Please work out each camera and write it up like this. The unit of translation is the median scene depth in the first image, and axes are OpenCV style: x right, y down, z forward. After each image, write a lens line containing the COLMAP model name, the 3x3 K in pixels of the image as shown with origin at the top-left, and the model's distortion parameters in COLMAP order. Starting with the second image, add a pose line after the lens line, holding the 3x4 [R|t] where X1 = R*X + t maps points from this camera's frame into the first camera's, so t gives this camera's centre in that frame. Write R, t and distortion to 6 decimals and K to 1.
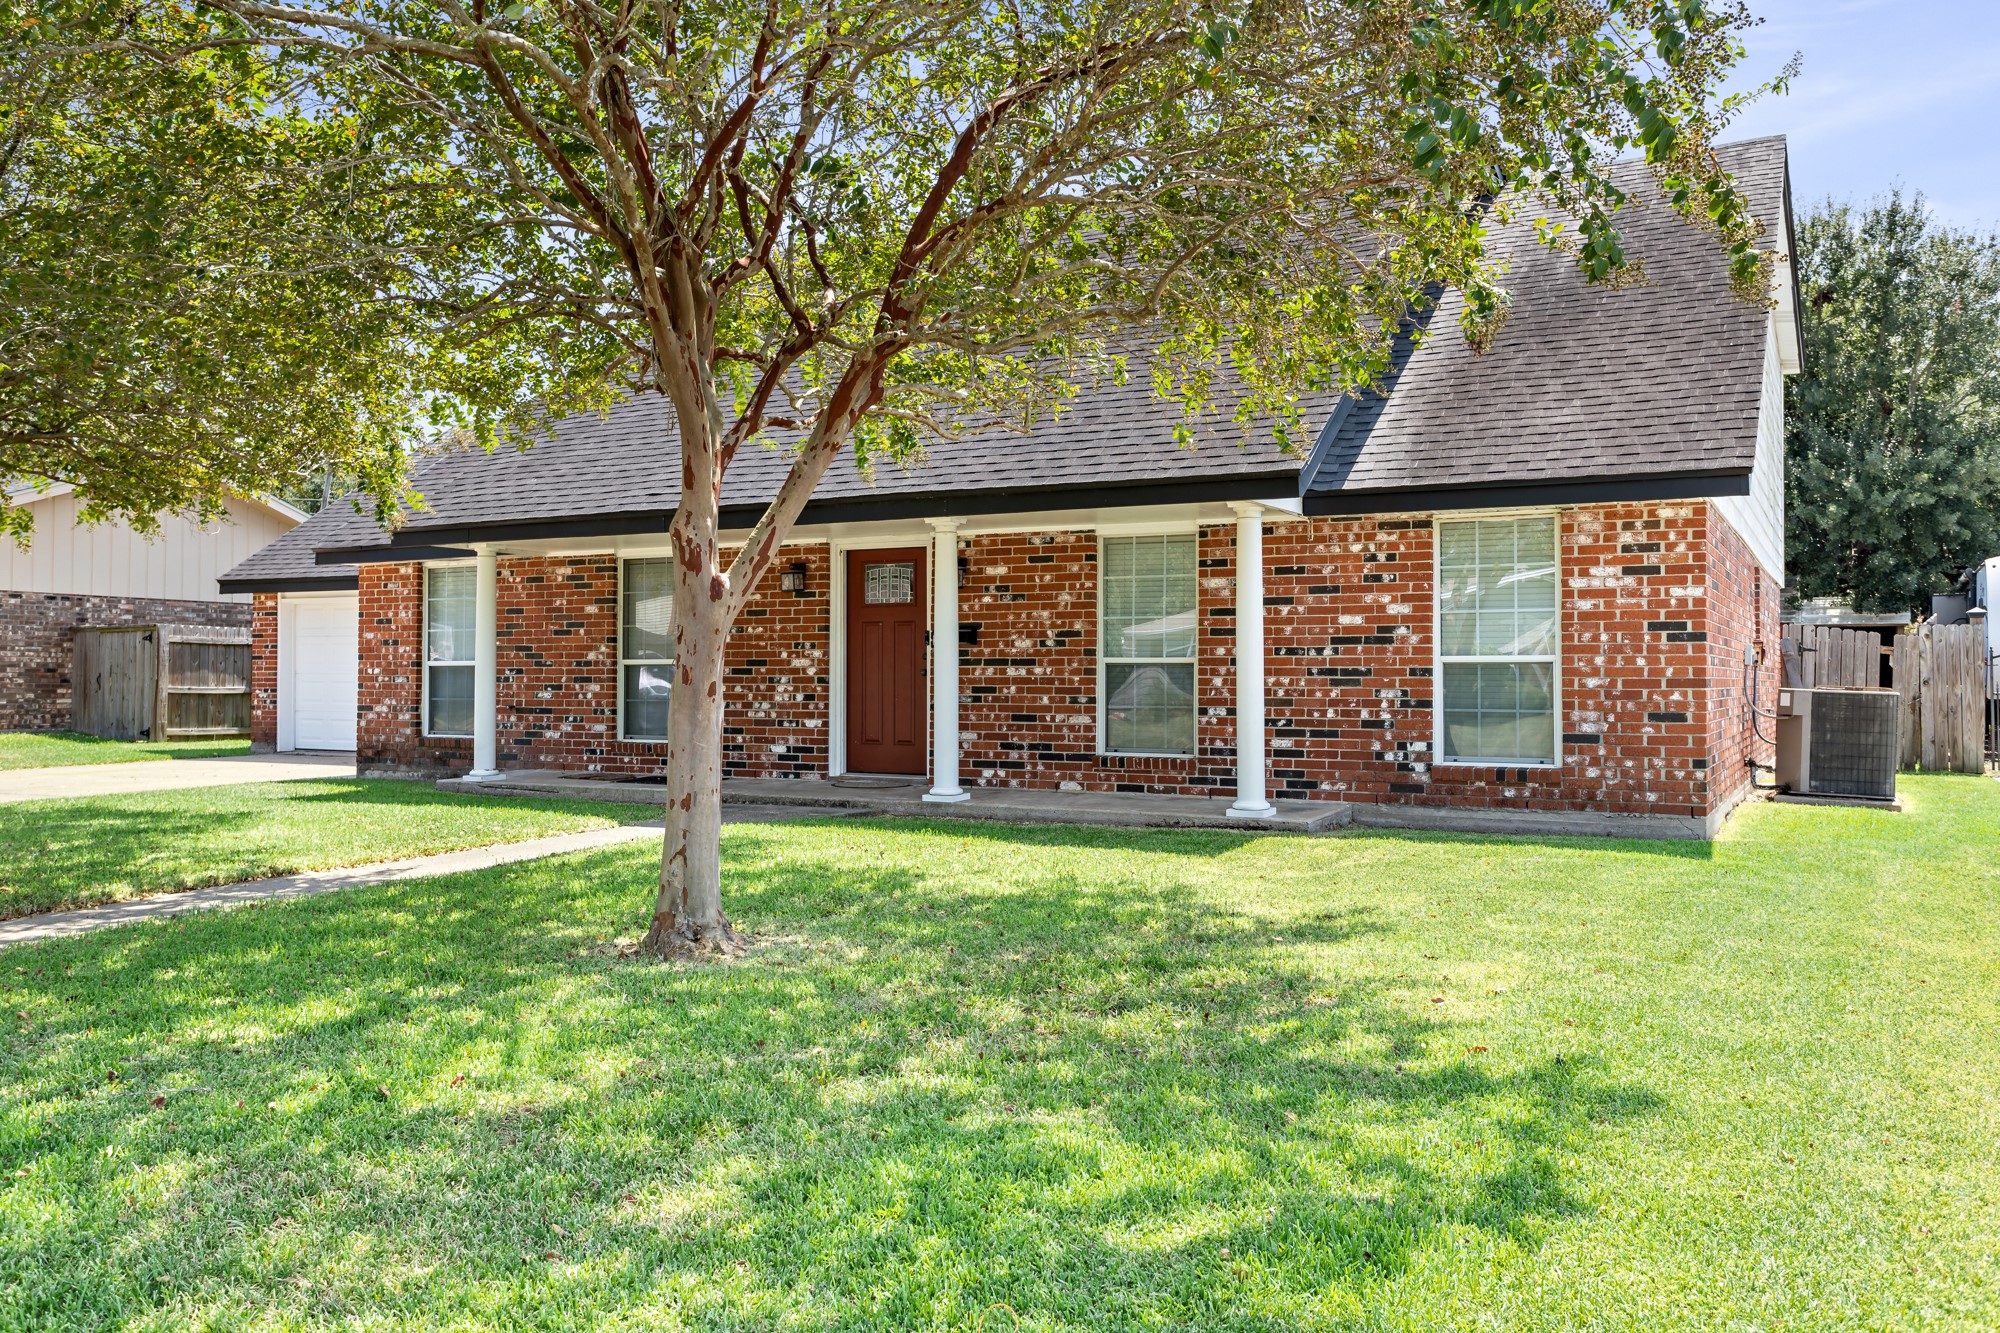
lens RADIAL K [[1590.5, 0, 995.1], [0, 1590.5, 673.2], [0, 0, 1]] dist [-0.011460, 0.000756]
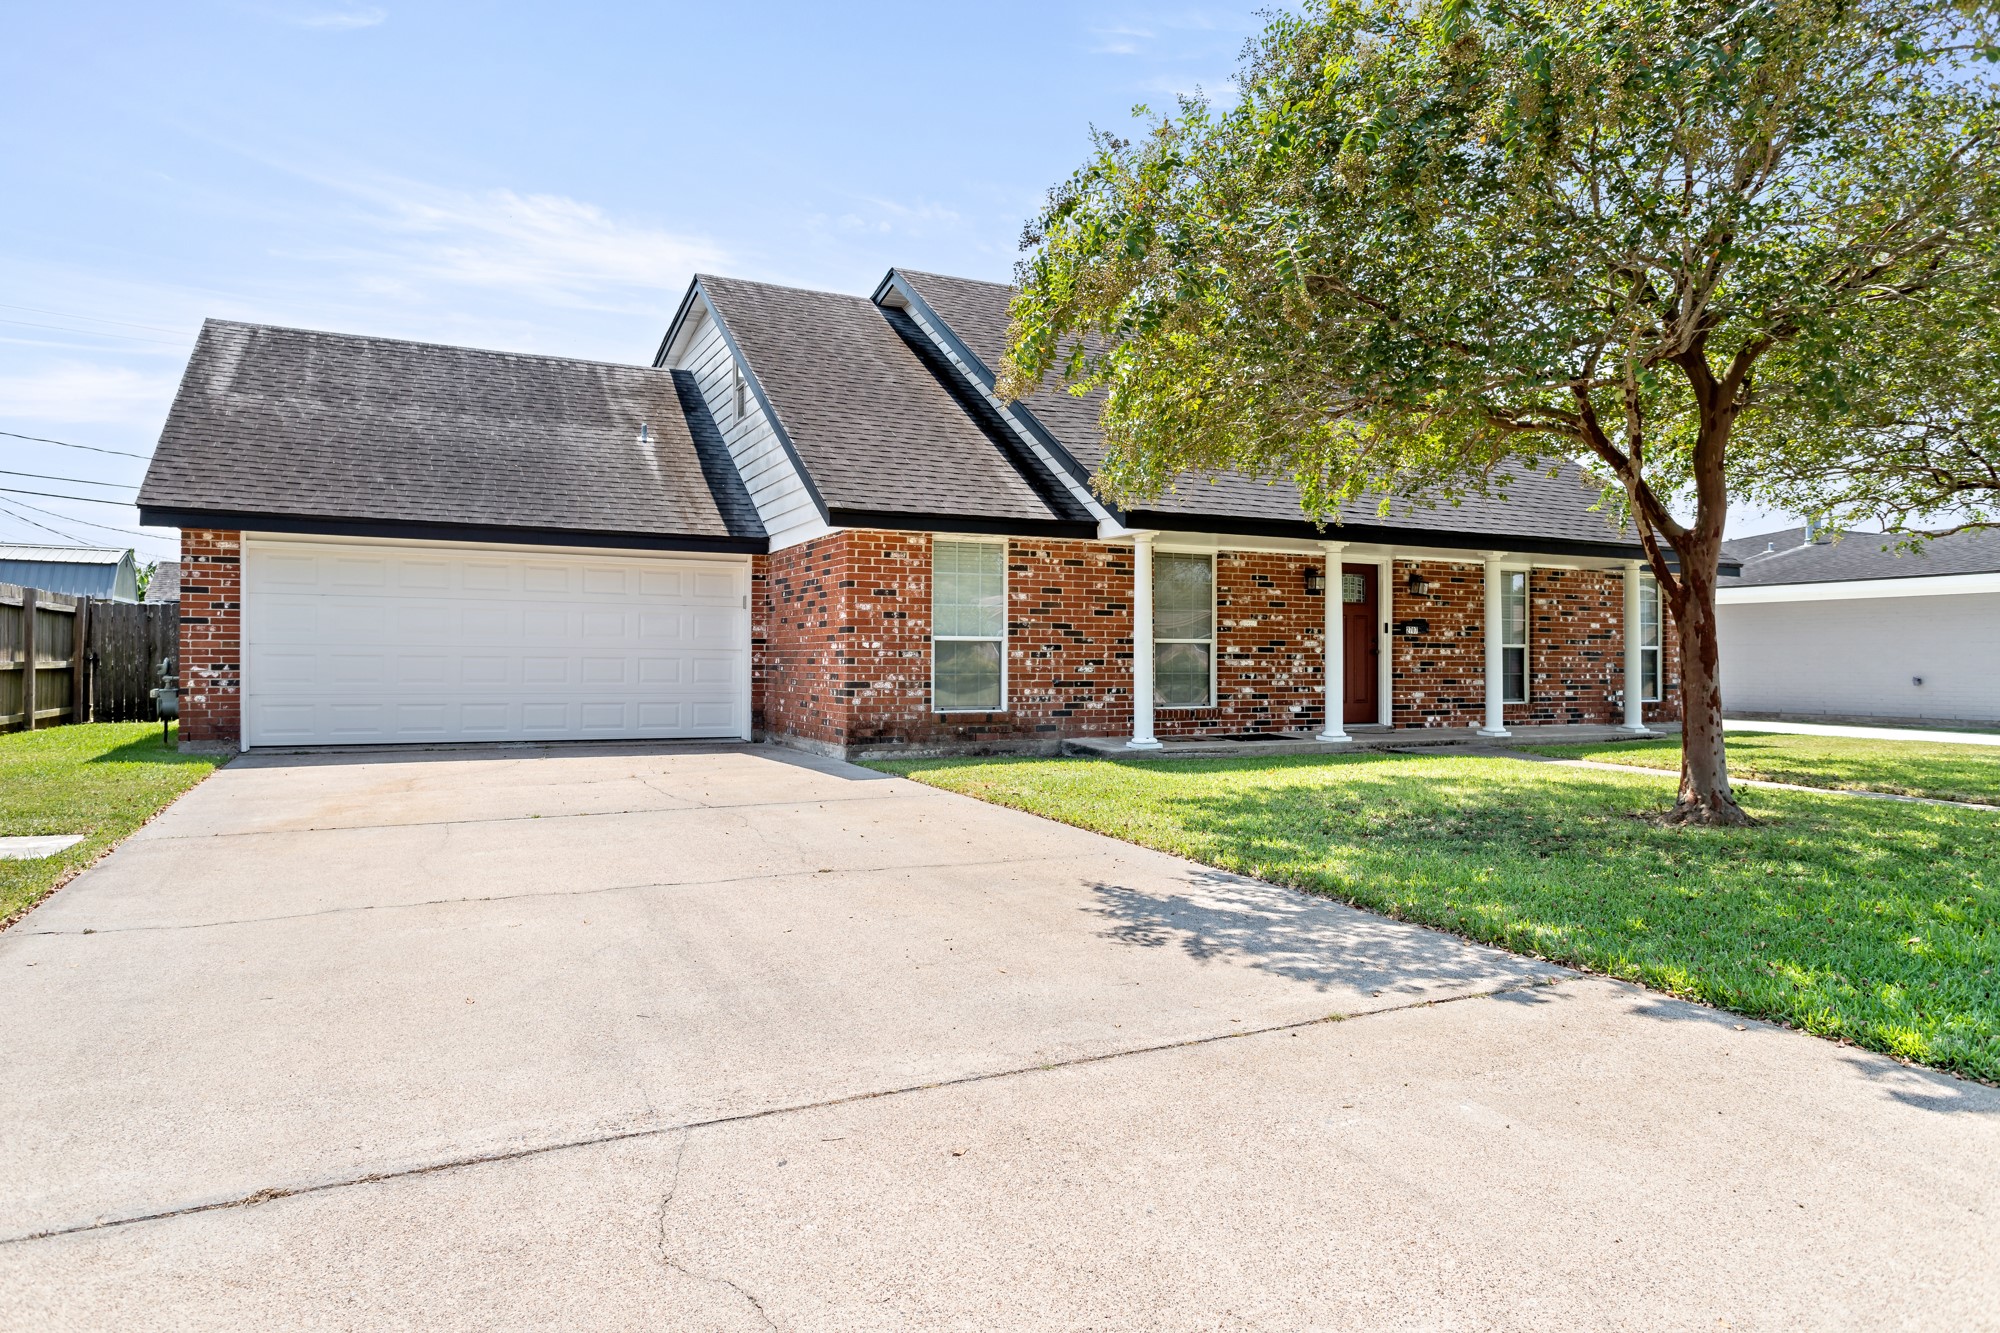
lens RADIAL K [[1259.8, 0, 1007.1], [0, 1259.8, 661.6], [0, 0, 1]] dist [-0.030890, 0.000009]
pose [[0.565494, -0.002357, 0.824749, -1.142188], [-0.008843, 0.999921, 0.008921, 0.001270], [-0.824705, -0.012338, 0.565429, 0.616524]]
